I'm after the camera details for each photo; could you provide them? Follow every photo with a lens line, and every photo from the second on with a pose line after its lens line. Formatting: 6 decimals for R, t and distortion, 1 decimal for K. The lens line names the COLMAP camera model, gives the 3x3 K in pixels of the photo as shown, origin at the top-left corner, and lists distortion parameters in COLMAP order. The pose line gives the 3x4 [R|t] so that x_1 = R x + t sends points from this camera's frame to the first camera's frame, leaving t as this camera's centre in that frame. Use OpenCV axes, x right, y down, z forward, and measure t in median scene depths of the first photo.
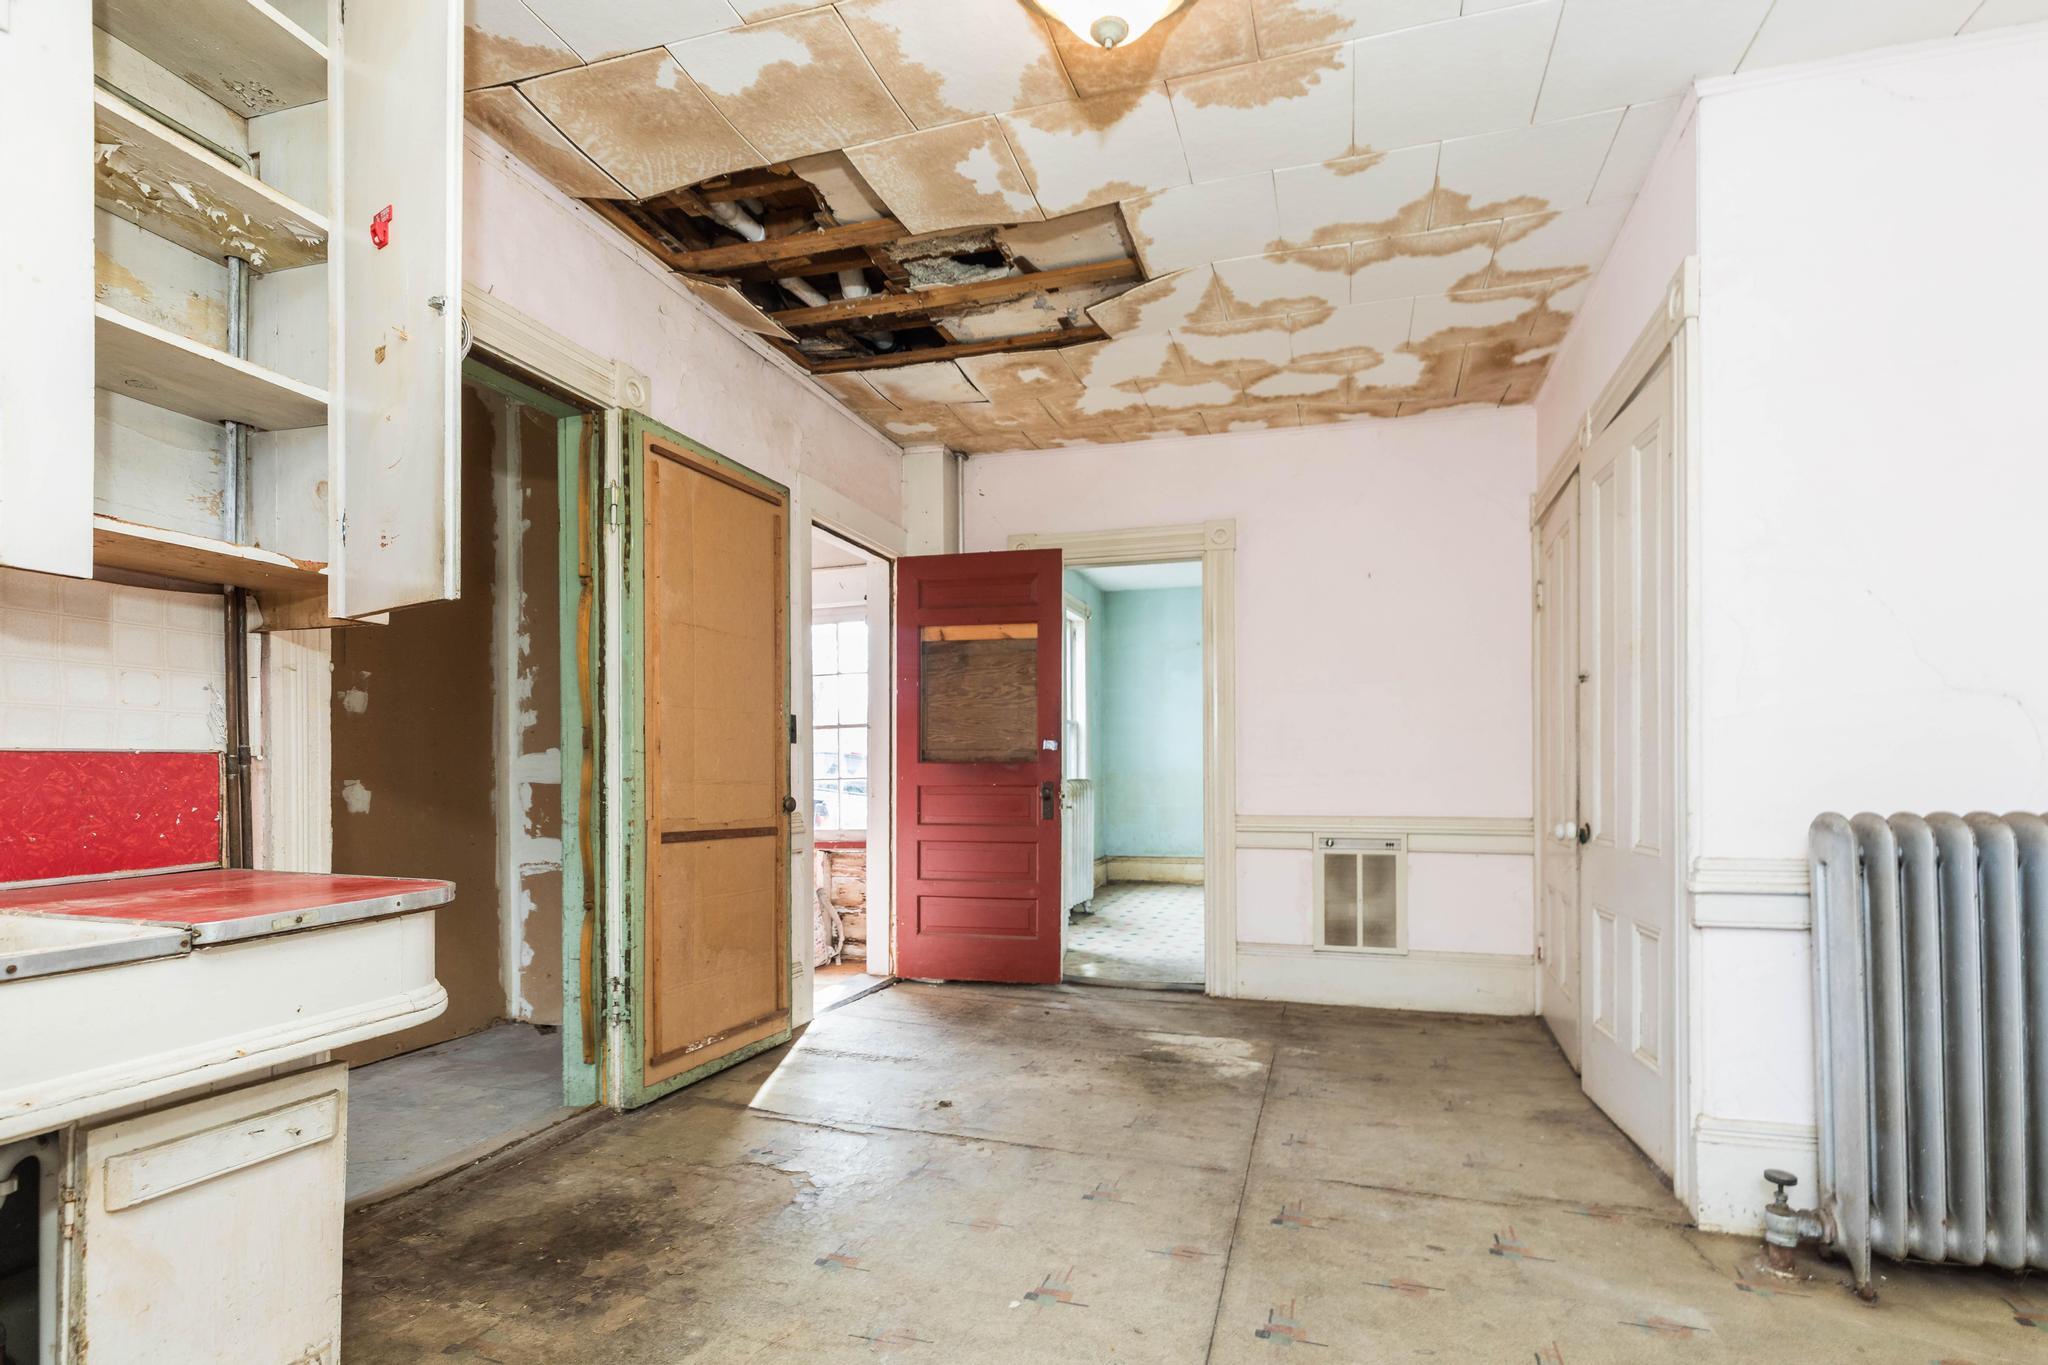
lens RADIAL K [[965.7, 0, 1061.9], [0, 965.7, 769.0], [0, 0, 1]] dist [0.011242, -0.002194]
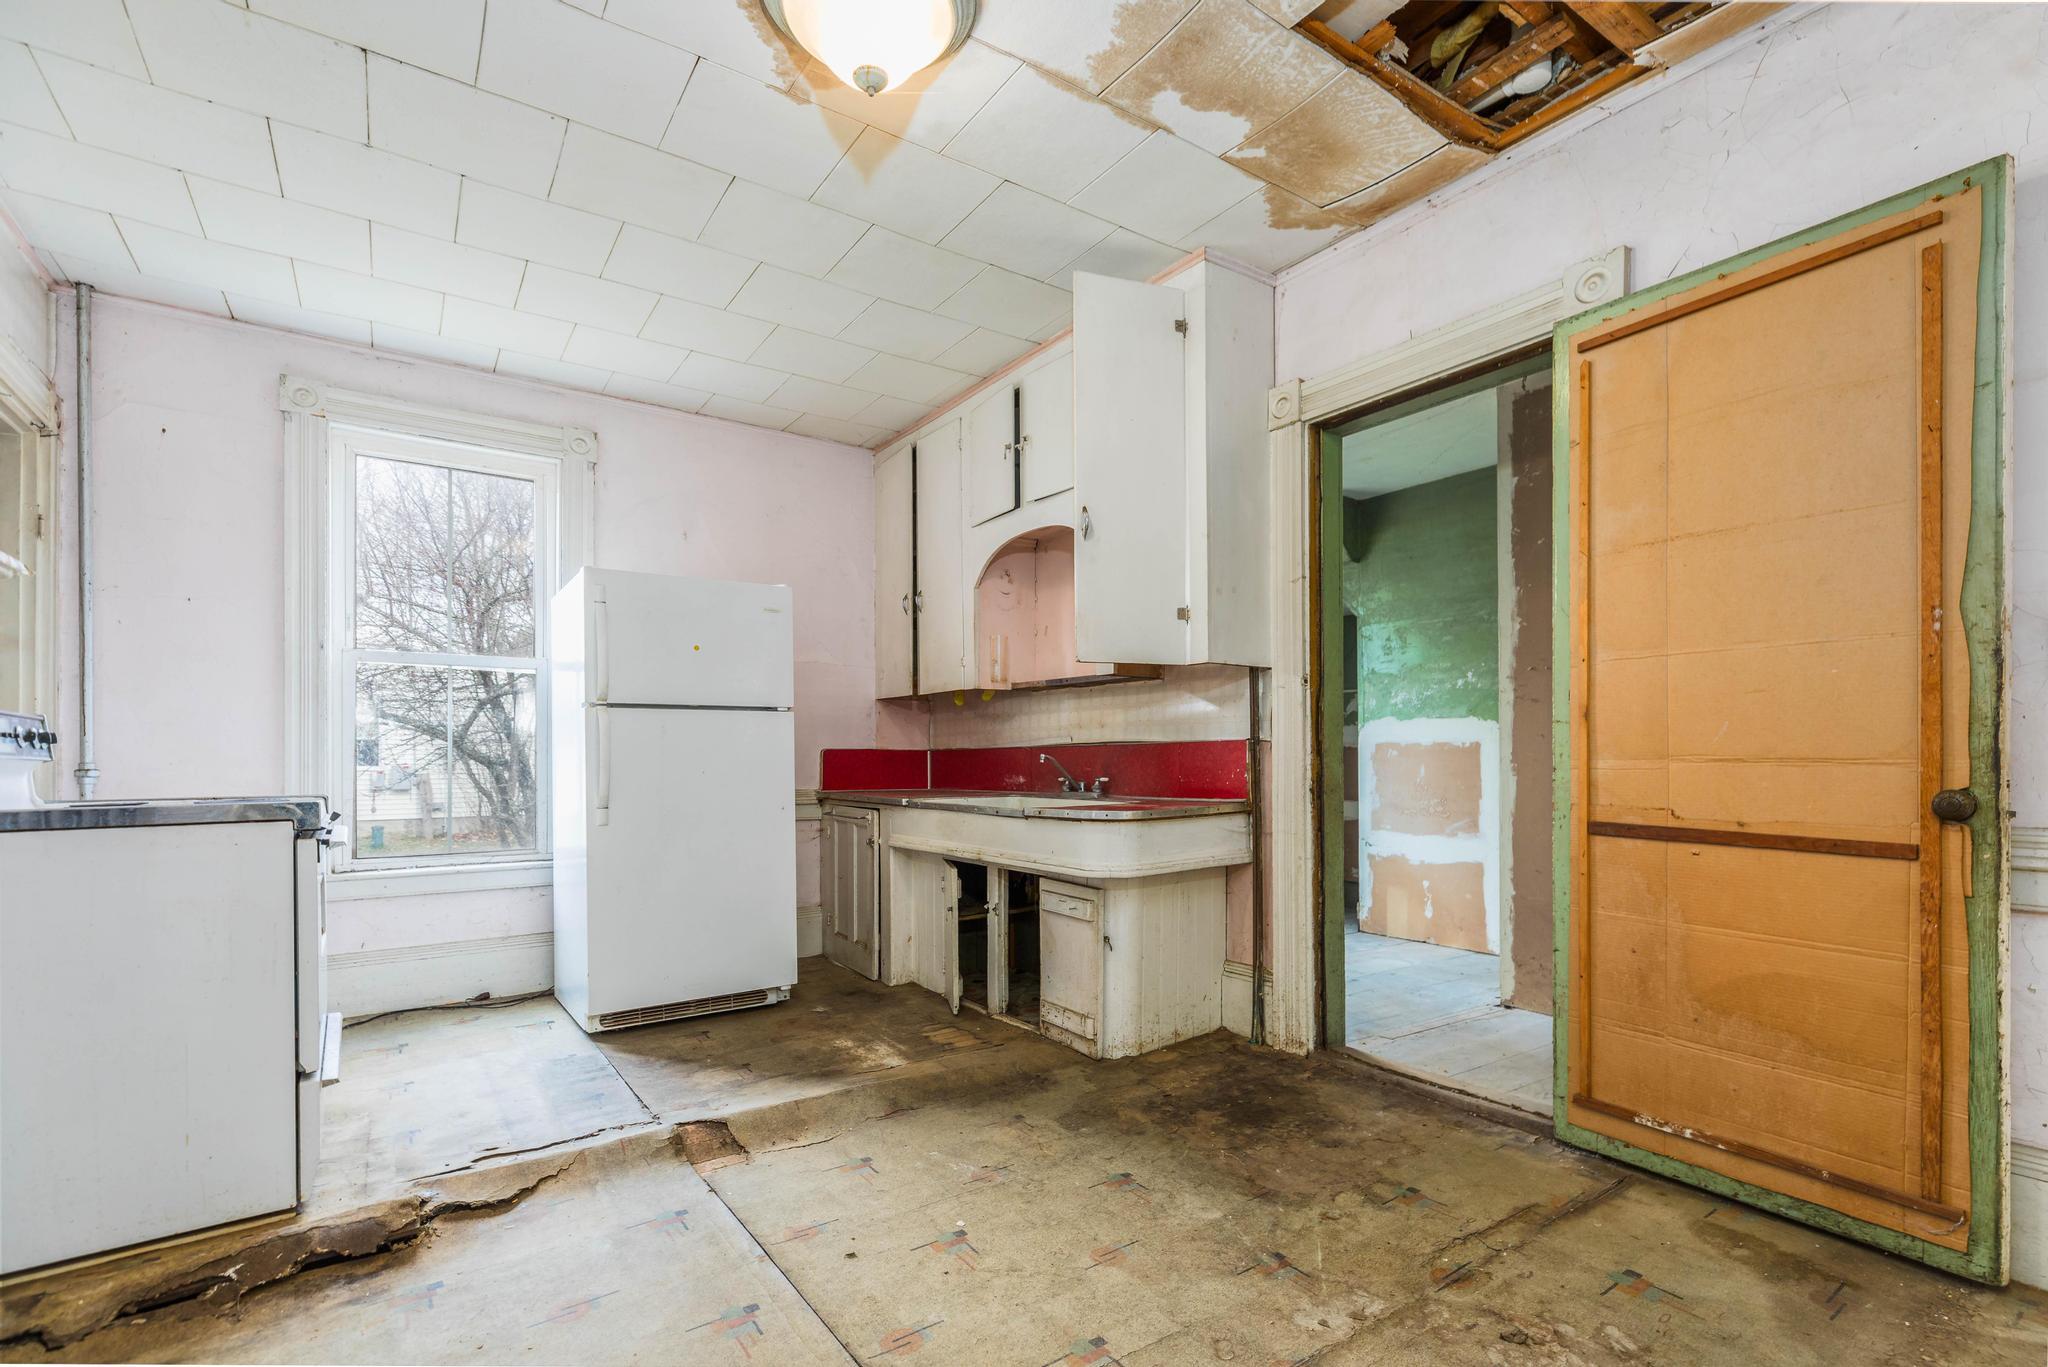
lens RADIAL K [[965.7, 0, 1059.8], [0, 965.7, 749.2], [0, 0, 1]] dist [0.011242, -0.002194]
pose [[-0.614182, -0.000987, -0.789164, 0.652302], [0.008272, 0.999936, -0.007688, 0.009706], [0.789121, -0.011250, -0.614135, 1.518392]]
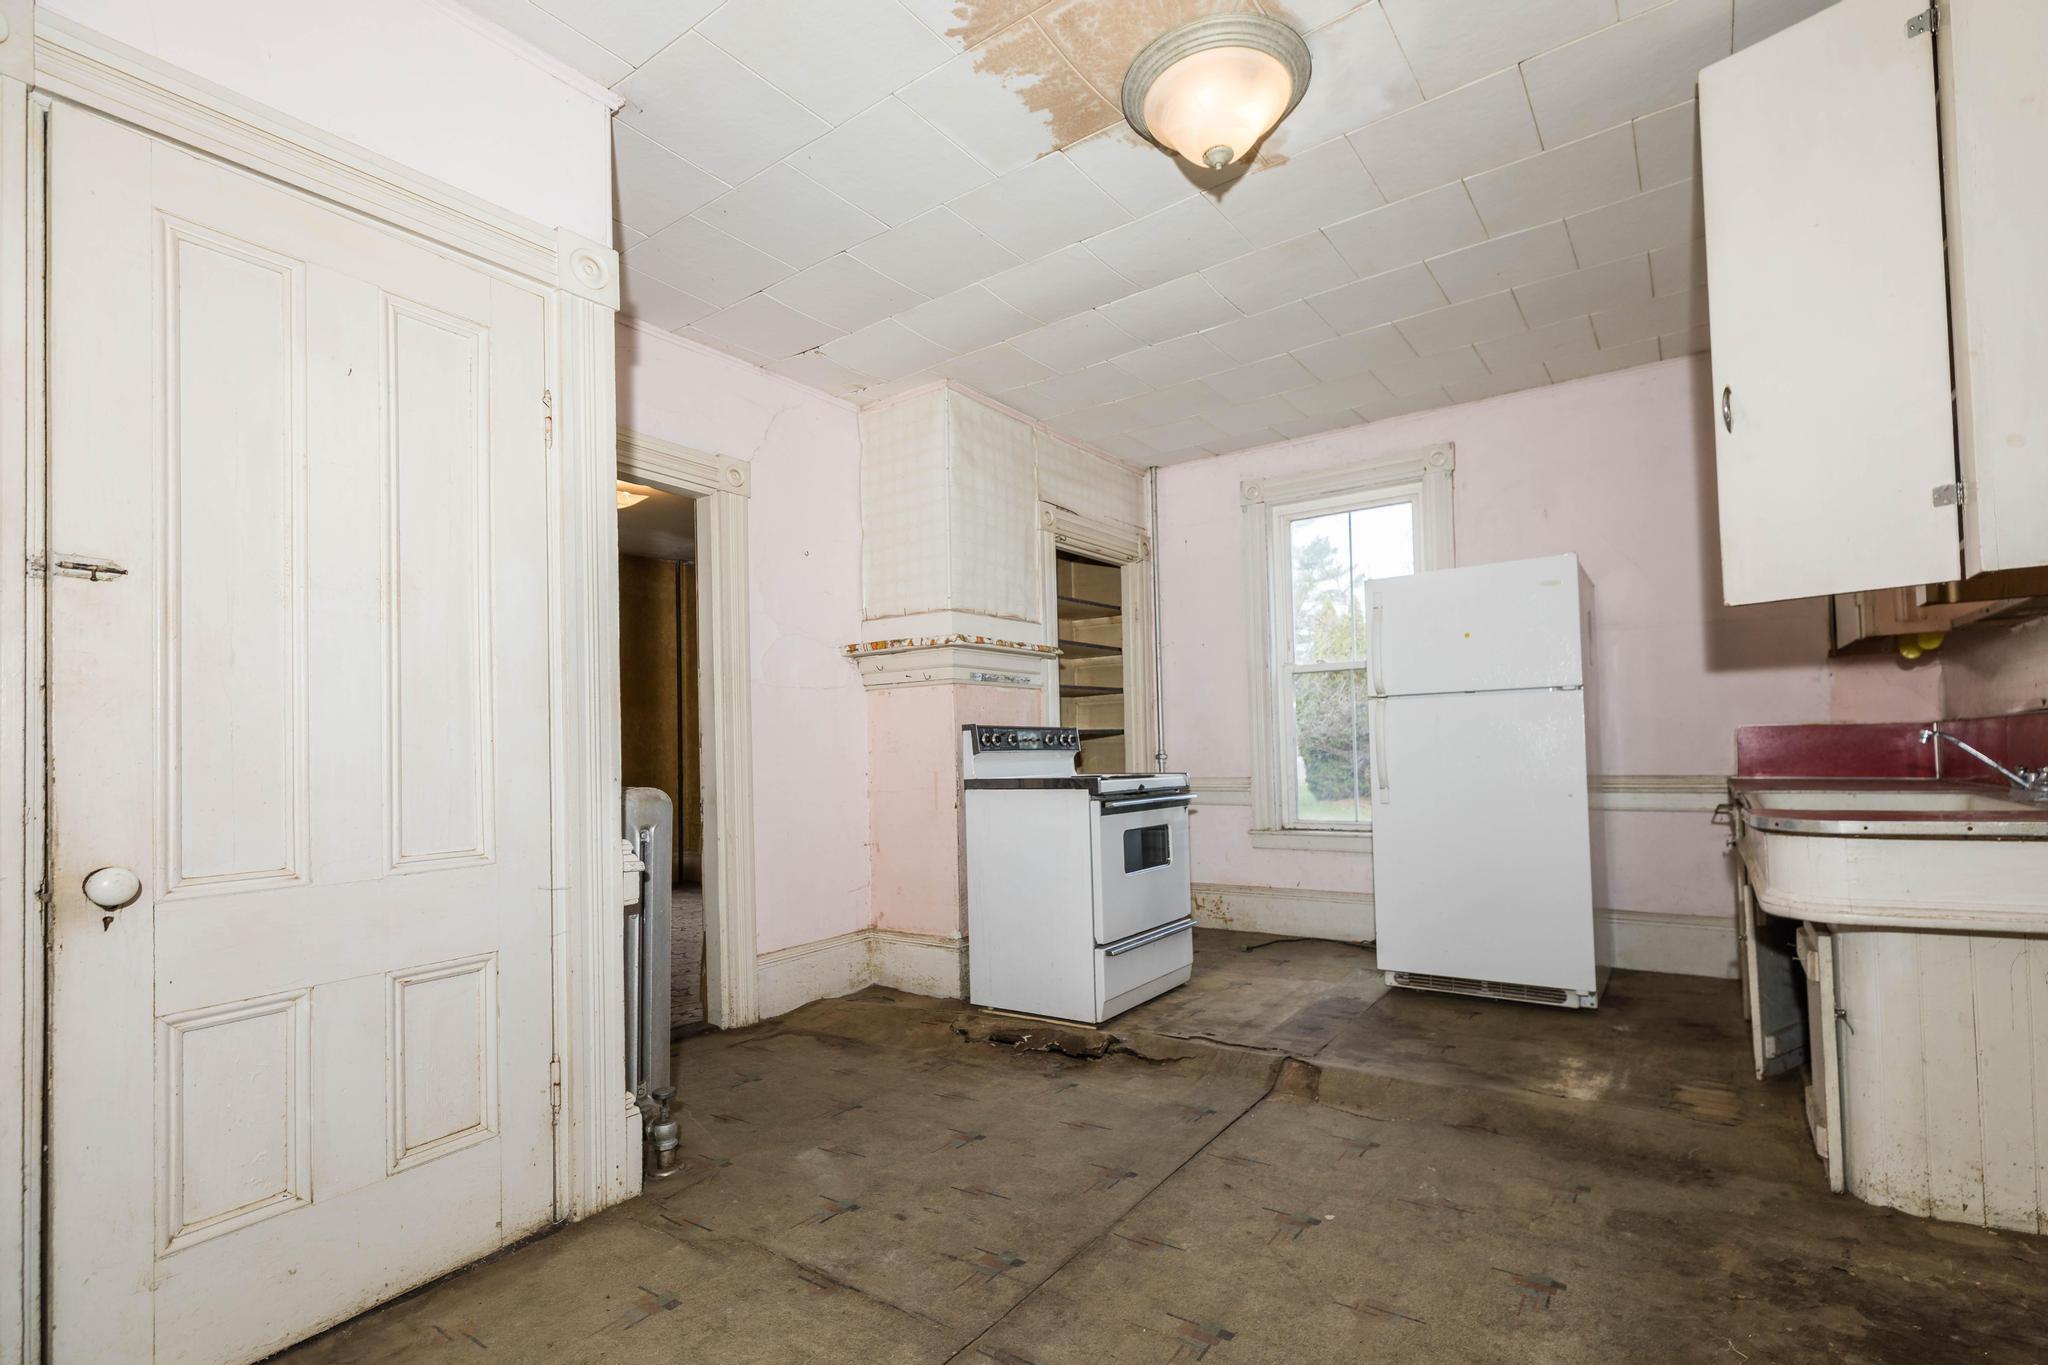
lens RADIAL K [[965.7, 0, 1037.5], [0, 965.7, 727.3], [0, 0, 1]] dist [0.011242, -0.002194]
pose [[-0.944266, 0.030388, 0.327778, -0.096955], [0.022782, 0.999375, -0.027021, 0.008714], [-0.328395, -0.018047, -0.944368, 1.849810]]
